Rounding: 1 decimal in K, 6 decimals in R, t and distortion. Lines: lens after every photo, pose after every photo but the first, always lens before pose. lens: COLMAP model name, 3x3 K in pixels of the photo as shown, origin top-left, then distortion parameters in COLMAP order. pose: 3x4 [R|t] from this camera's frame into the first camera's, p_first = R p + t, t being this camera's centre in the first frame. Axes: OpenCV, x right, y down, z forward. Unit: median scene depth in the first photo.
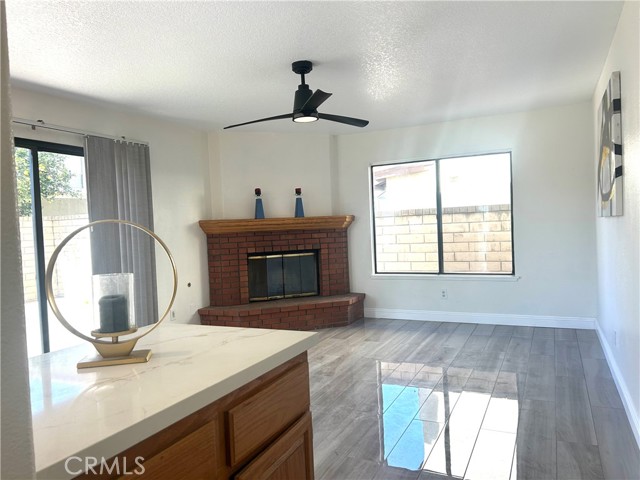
lens RADIAL K [[479.6, 0, 321.8], [0, 479.6, 244.4], [0, 0, 1]] dist [0.062257, -0.024377]
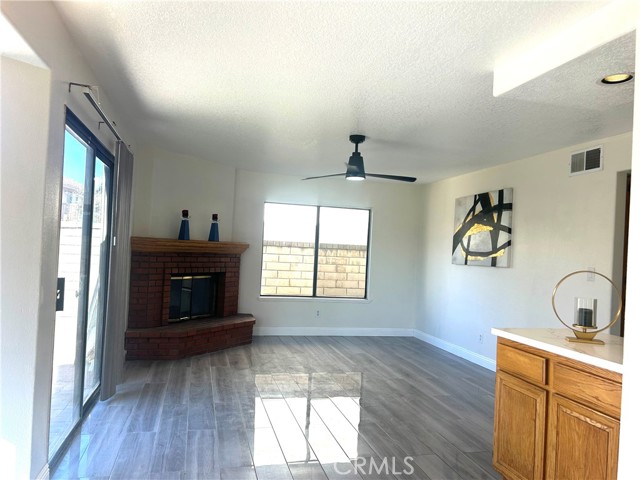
lens RADIAL K [[479.6, 0, 324.8], [0, 479.6, 233.5], [0, 0, 1]] dist [0.062257, -0.024377]
pose [[0.767935, 0.098867, 0.632851, -0.535137], [-0.053693, 0.994475, -0.090207, 0.008440], [-0.638273, 0.035293, 0.769001, 0.029408]]
